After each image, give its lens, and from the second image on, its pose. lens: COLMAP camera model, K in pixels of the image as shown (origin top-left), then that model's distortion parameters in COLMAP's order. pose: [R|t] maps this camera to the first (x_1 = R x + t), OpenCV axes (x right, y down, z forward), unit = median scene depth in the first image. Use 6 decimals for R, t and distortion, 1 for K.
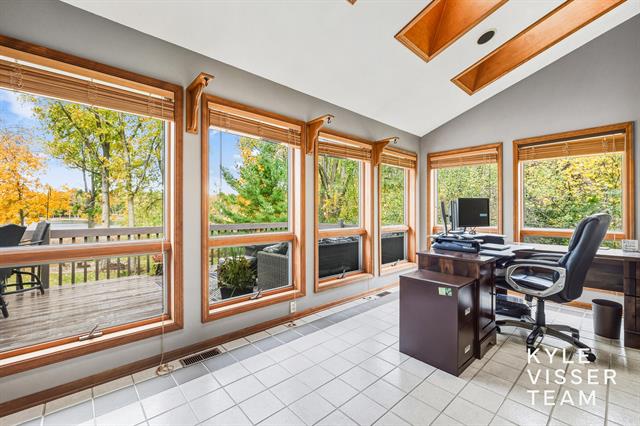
lens RADIAL K [[271.6, 0, 321.5], [0, 271.6, 213.0], [0, 0, 1]] dist [0.002237, 0.000339]
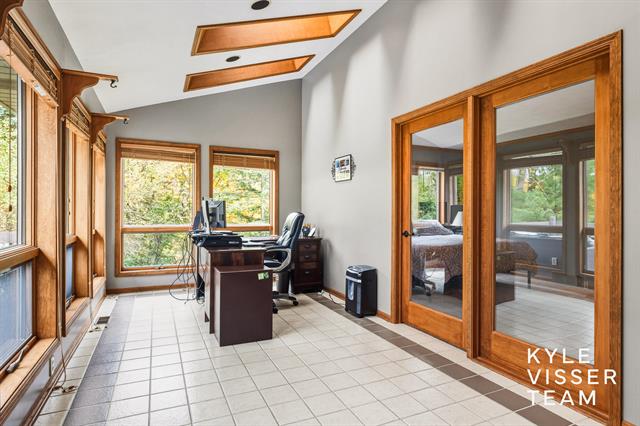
lens RADIAL K [[359.9, 0, 321.1], [0, 359.9, 211.3], [0, 0, 1]] dist [-0.000748, 0.000021]
pose [[0.298479, 0.002074, 0.954414, -0.591382], [0.000173, 0.999998, -0.002227, 0.001066], [-0.954416, 0.000830, 0.298478, 0.155013]]
